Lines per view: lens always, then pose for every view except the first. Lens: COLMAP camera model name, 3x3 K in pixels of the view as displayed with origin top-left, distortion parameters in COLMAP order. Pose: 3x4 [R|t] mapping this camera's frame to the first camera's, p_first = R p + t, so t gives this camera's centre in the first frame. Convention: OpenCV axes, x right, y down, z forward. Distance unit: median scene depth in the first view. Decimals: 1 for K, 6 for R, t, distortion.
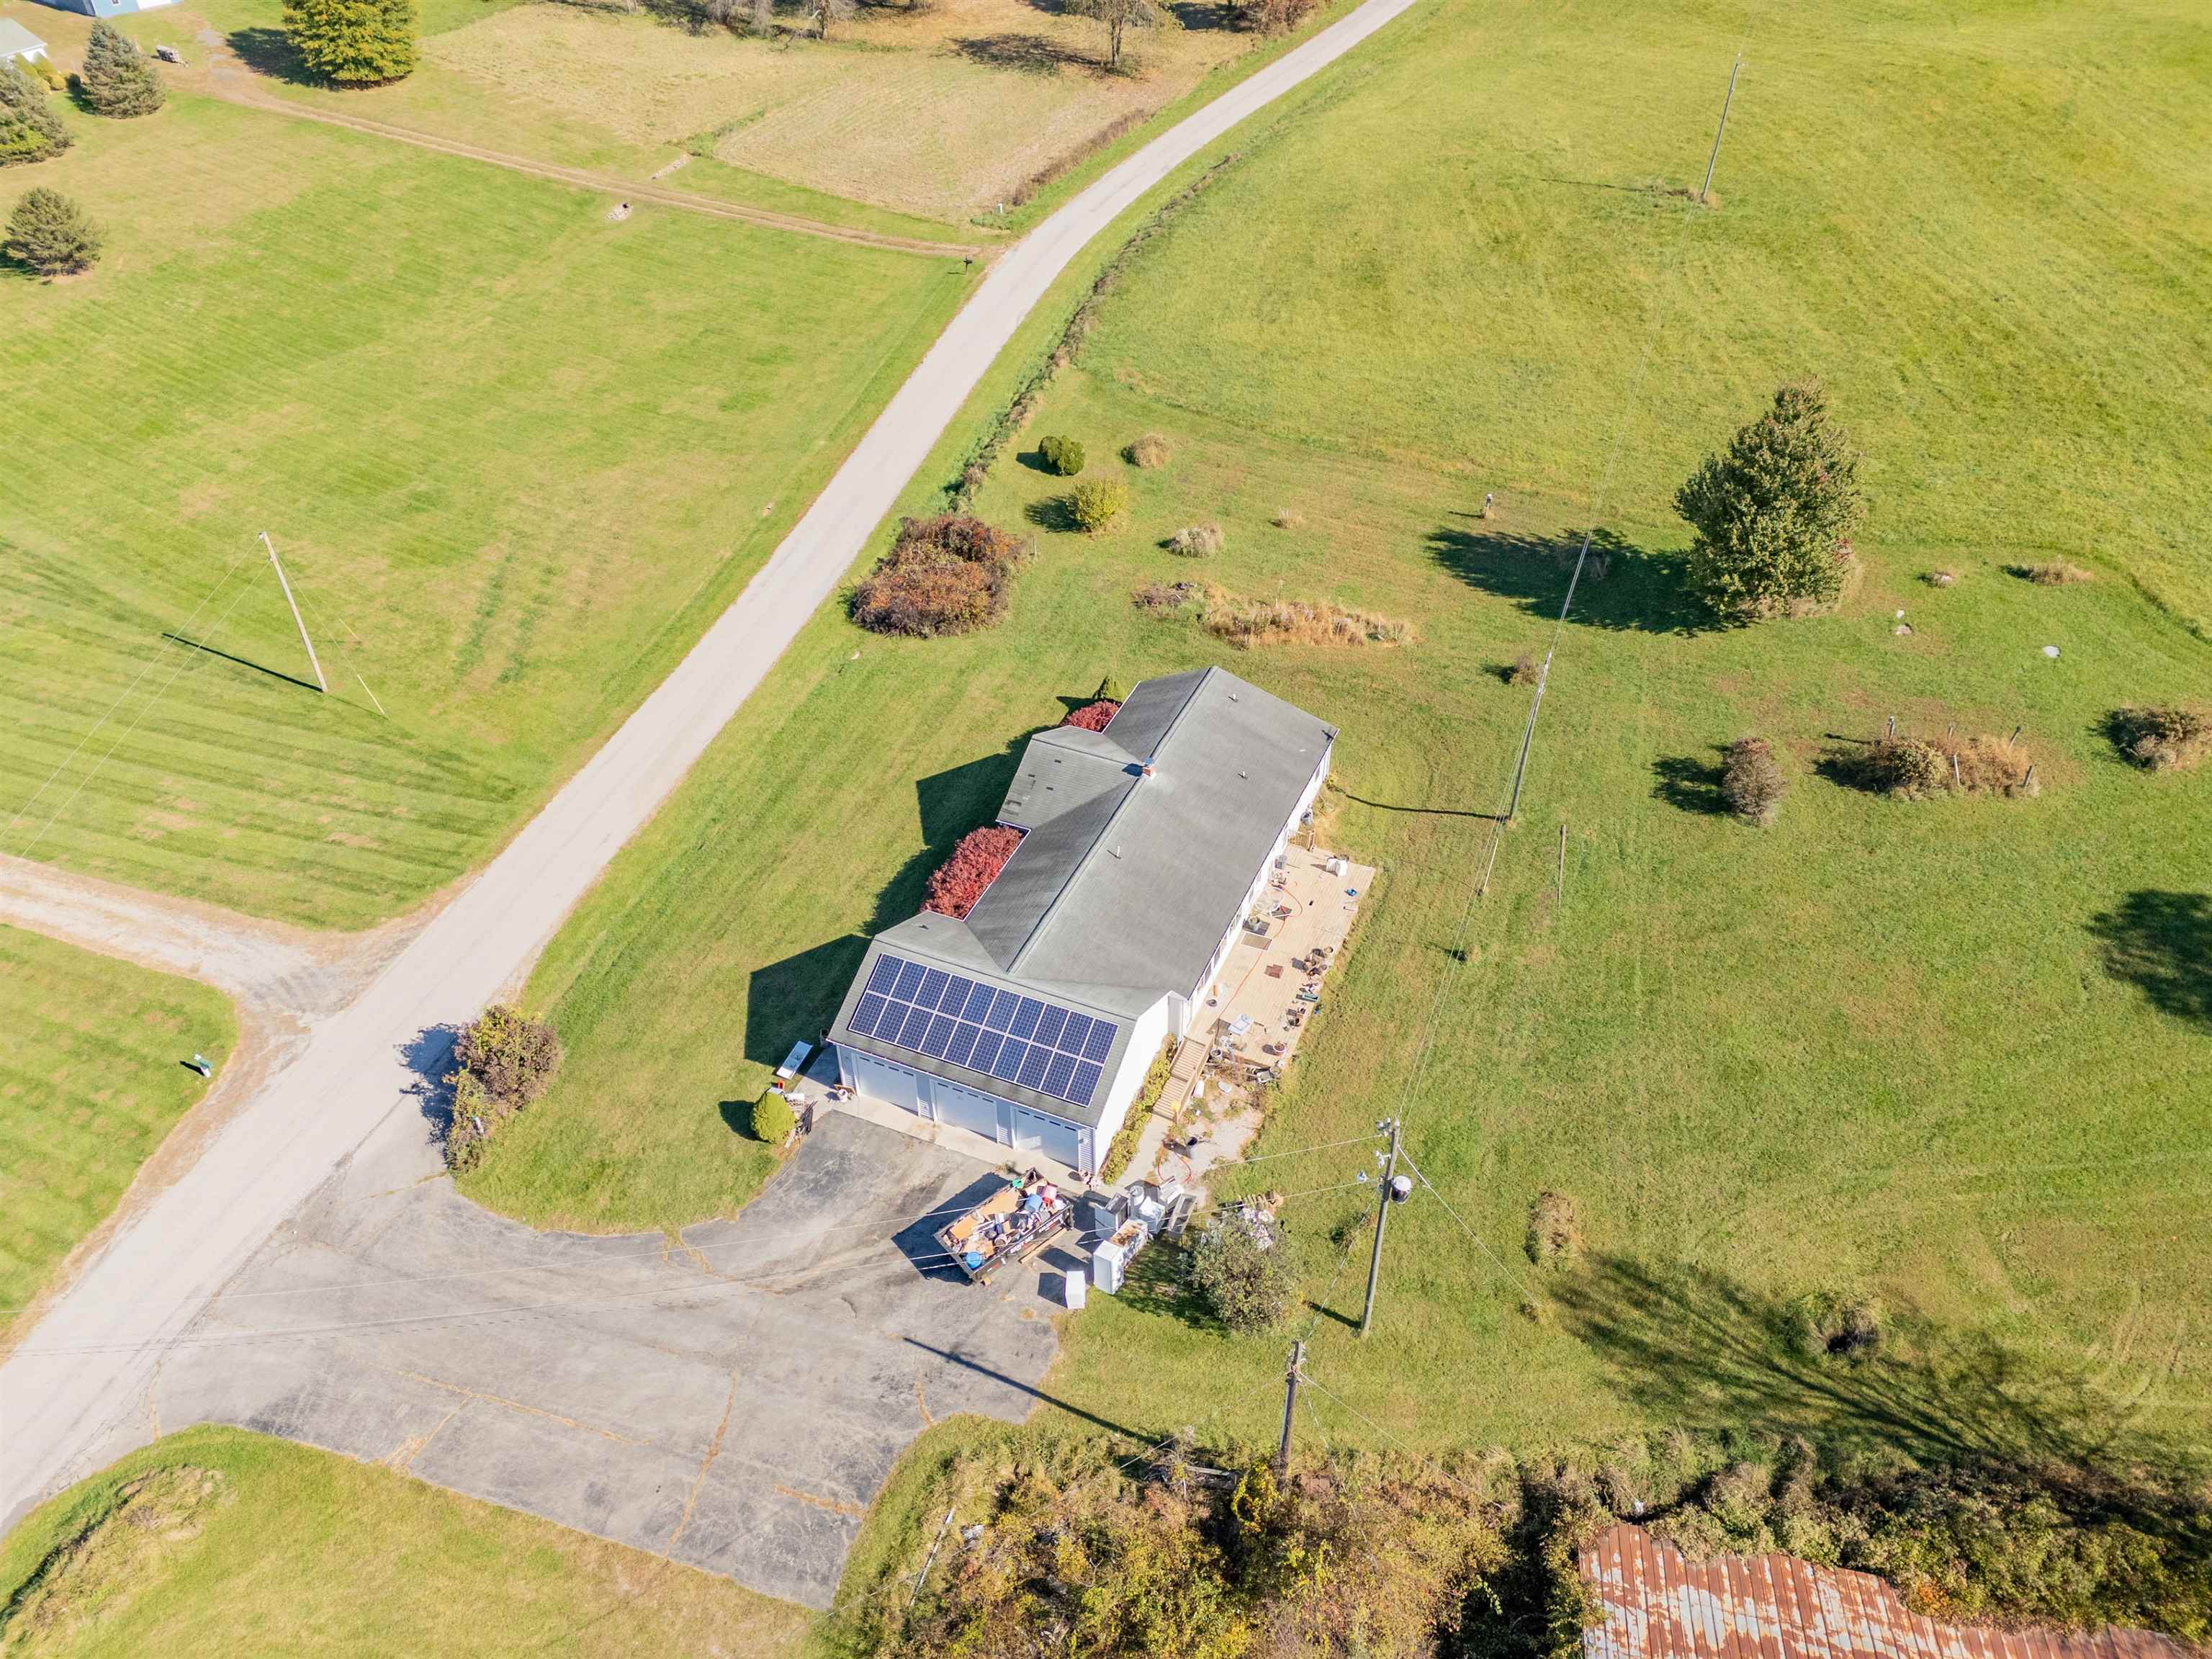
lens RADIAL K [[1615.6, 0, 1109.0], [0, 1615.6, 833.3], [0, 0, 1]] dist [0.087602, -0.085916]
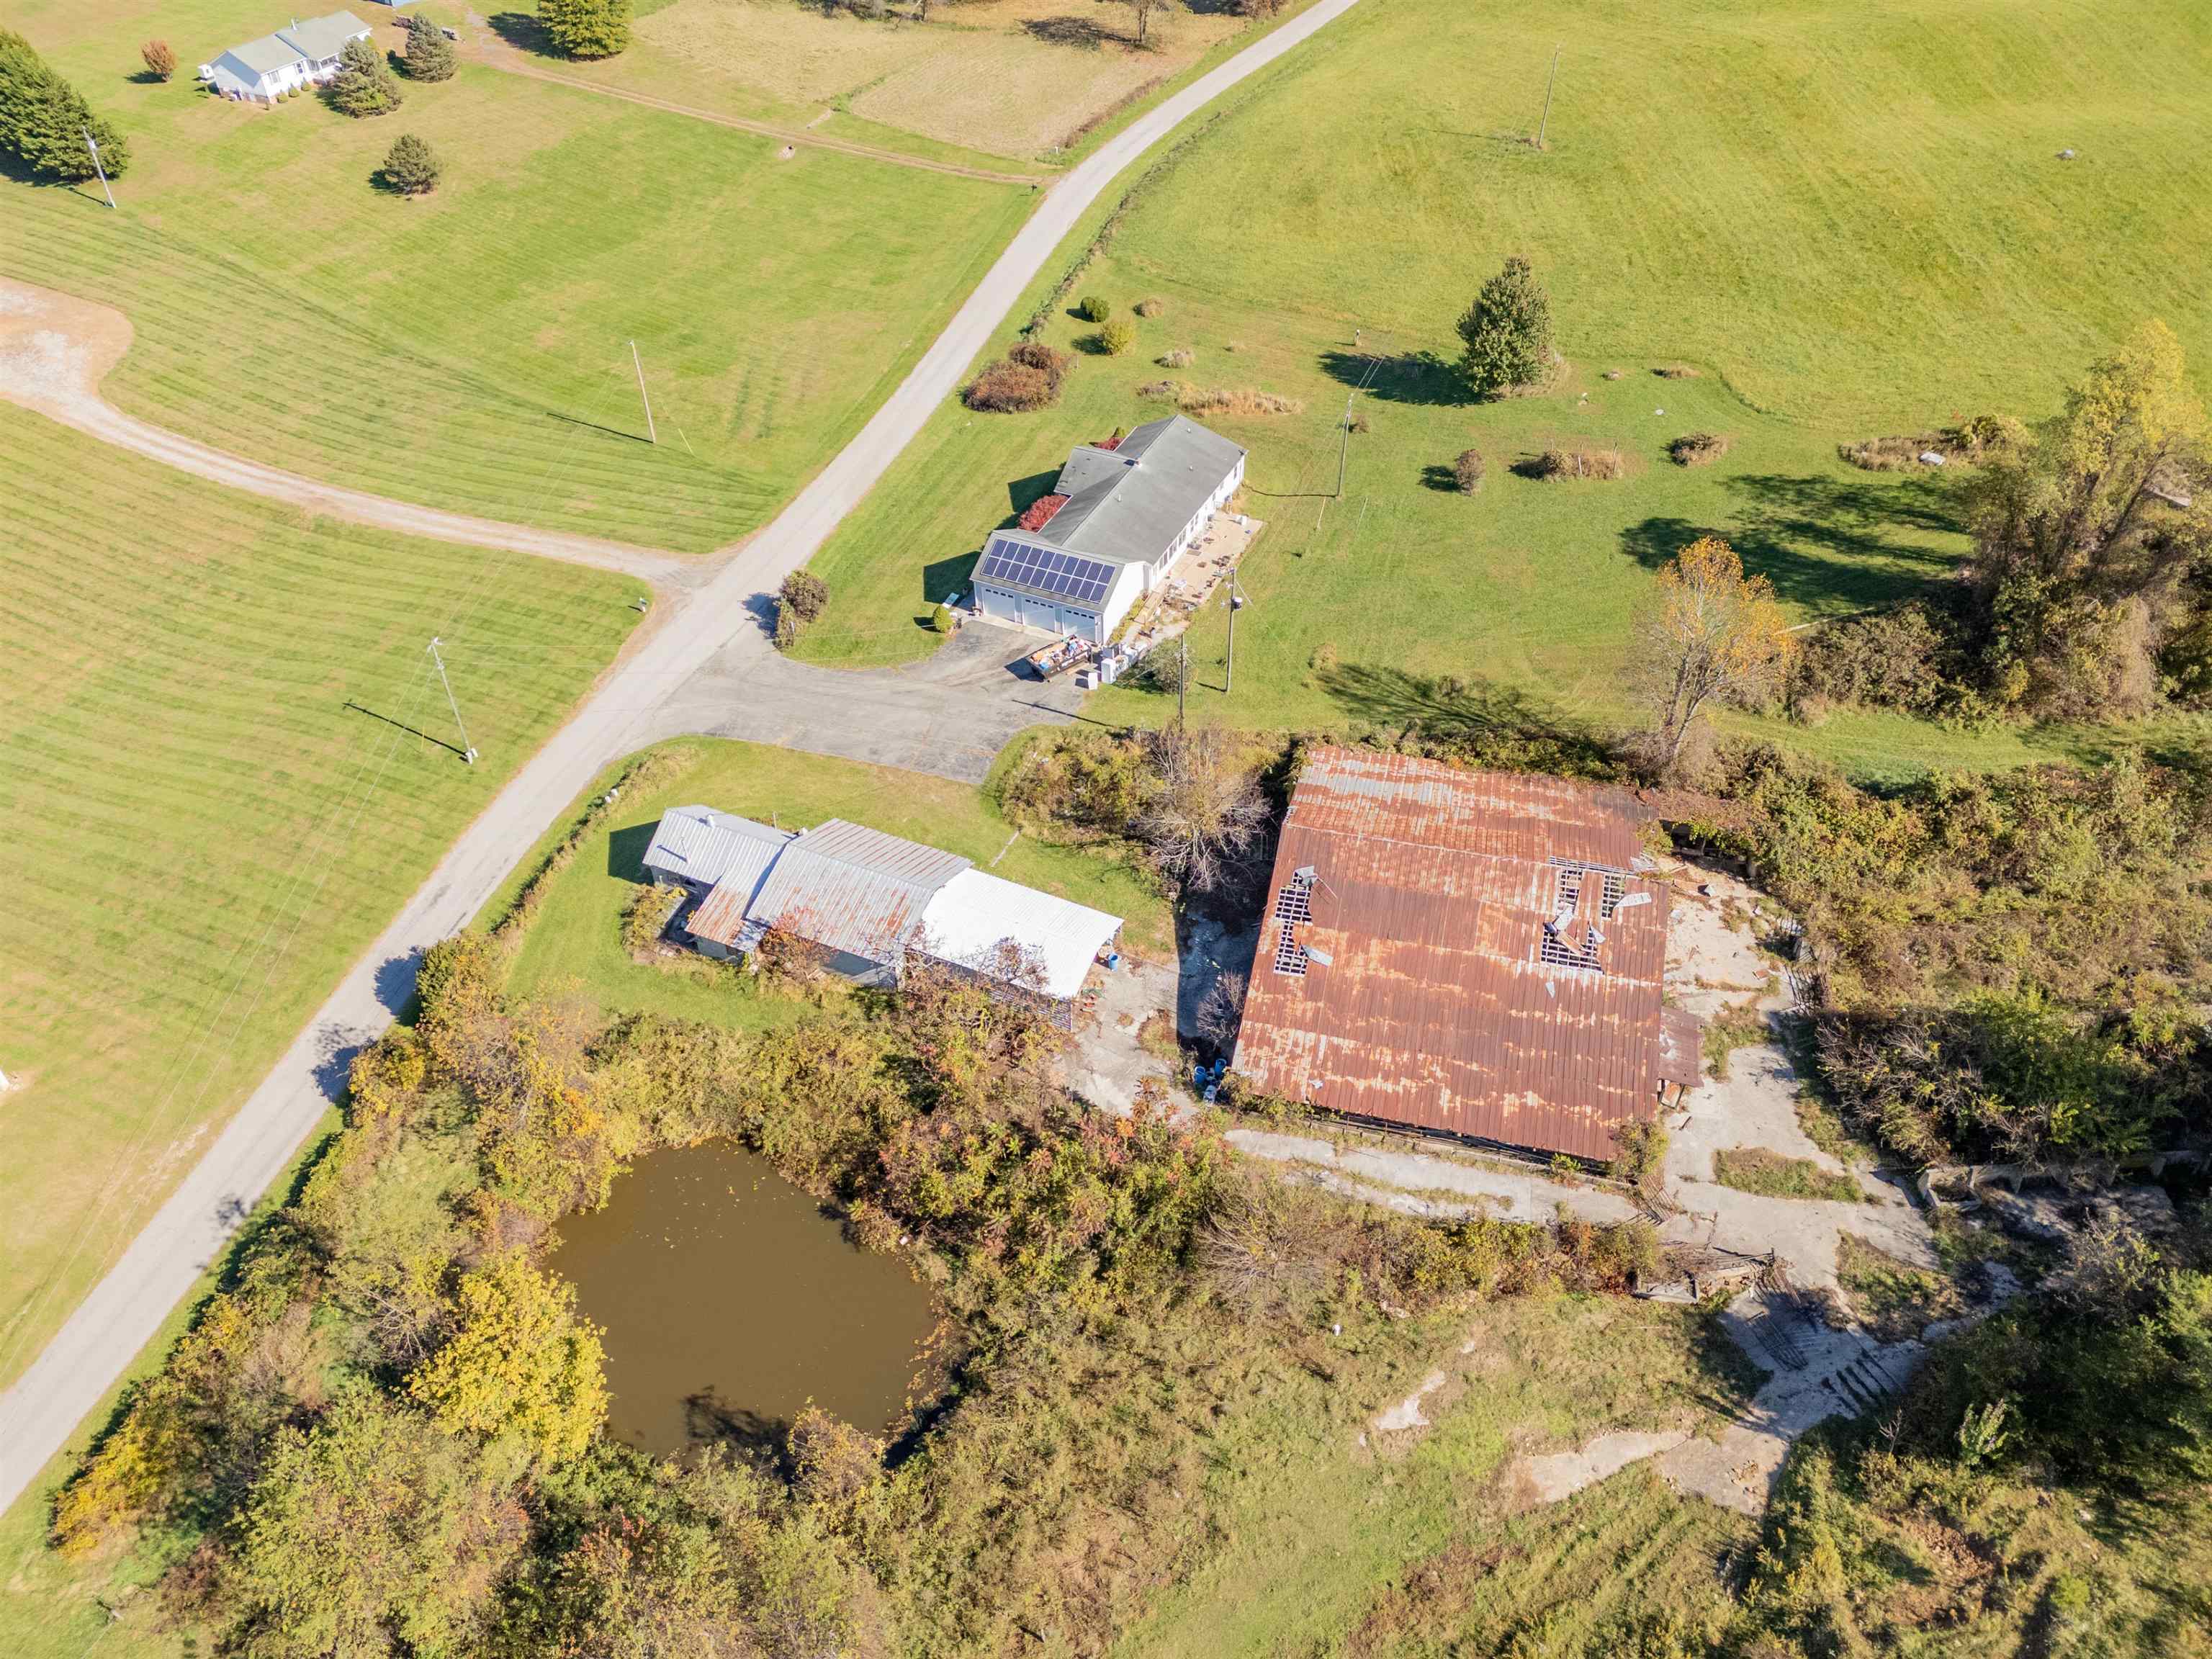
lens RADIAL K [[1623.0, 0, 1110.0], [0, 1623.0, 828.0], [0, 0, 1]] dist [0.080298, -0.075715]
pose [[0.999625, 0.013091, -0.024067, 0.032640], [-0.012434, 0.999552, 0.027221, 0.247320], [0.024413, -0.026912, 0.999340, -0.651585]]
